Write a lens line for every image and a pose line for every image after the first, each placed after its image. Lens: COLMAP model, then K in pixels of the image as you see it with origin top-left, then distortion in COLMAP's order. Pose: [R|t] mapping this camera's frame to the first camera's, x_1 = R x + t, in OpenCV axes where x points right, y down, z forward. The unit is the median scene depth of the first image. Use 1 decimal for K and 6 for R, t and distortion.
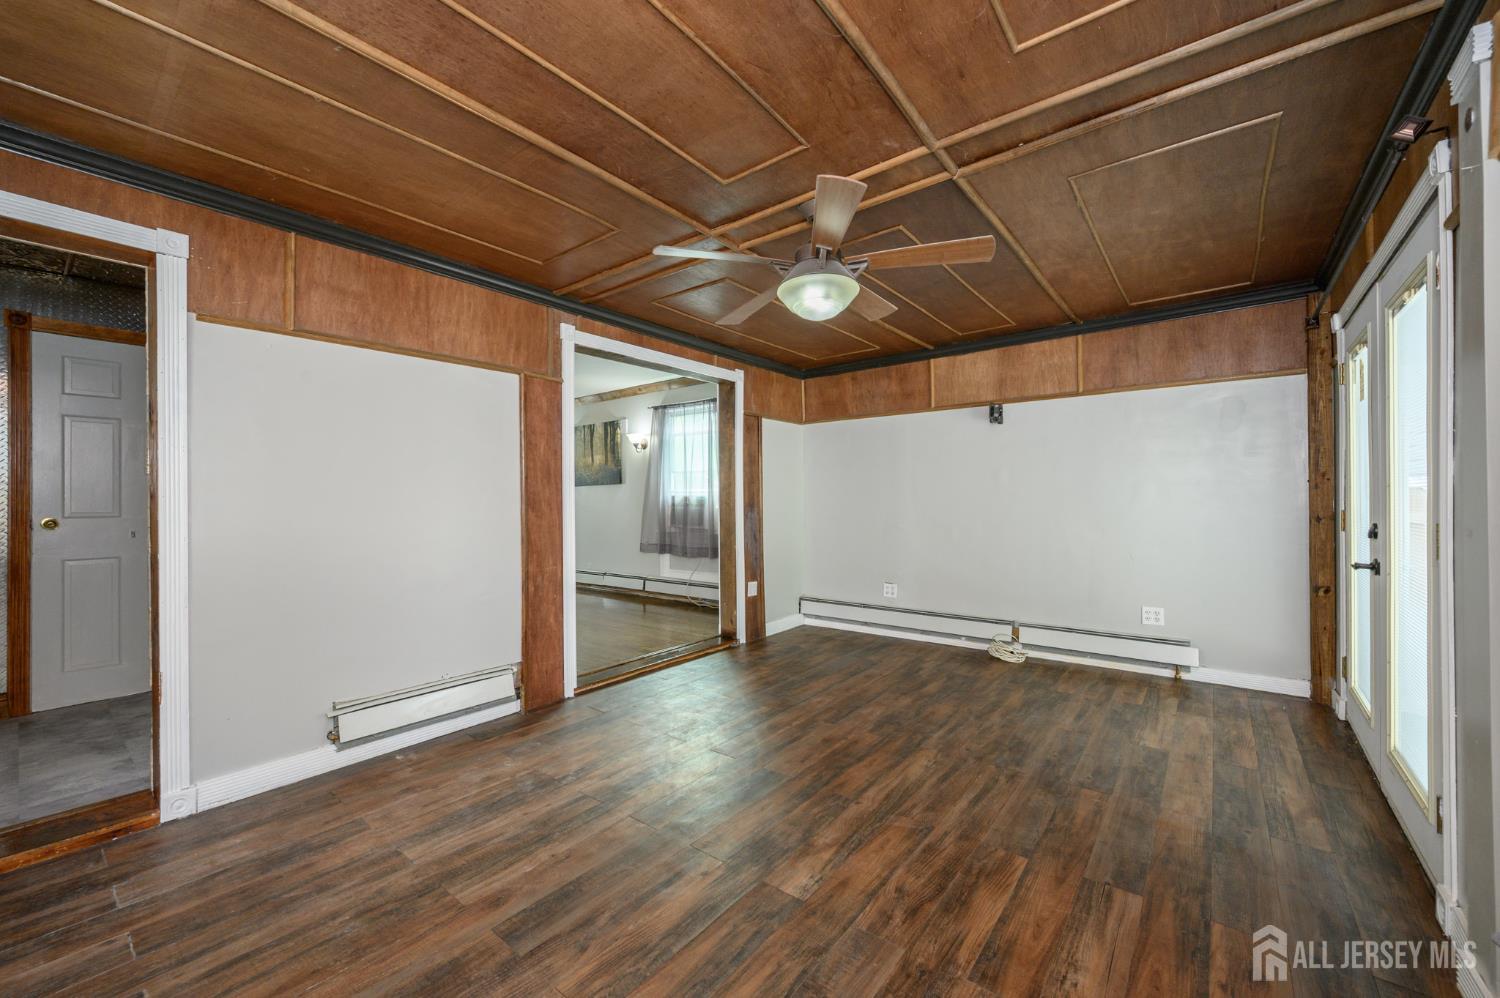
lens RADIAL K [[592.9, 0, 748.7], [0, 592.9, 498.7], [0, 0, 1]] dist [-0.001768, 0.000575]
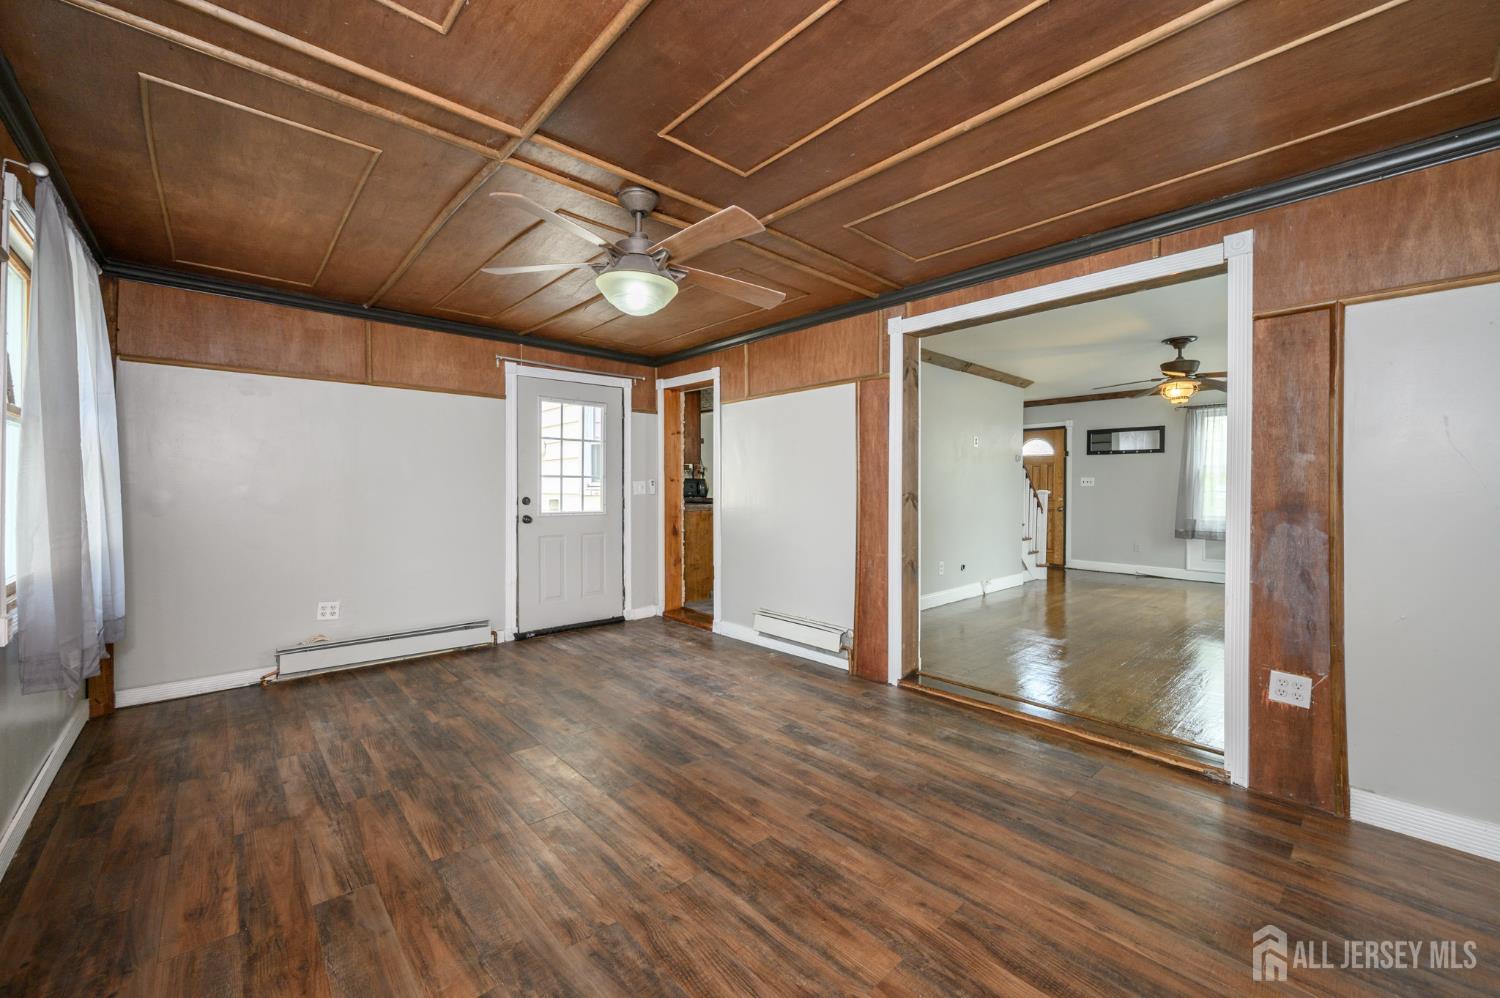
lens RADIAL K [[592.9, 0, 749.7], [0, 592.9, 496.2], [0, 0, 1]] dist [-0.001768, 0.000575]
pose [[-0.164258, 0.020919, -0.986195, 0.989319], [-0.000021, 0.999775, 0.021210, -0.014872], [0.986417, 0.003504, -0.164221, 1.236746]]
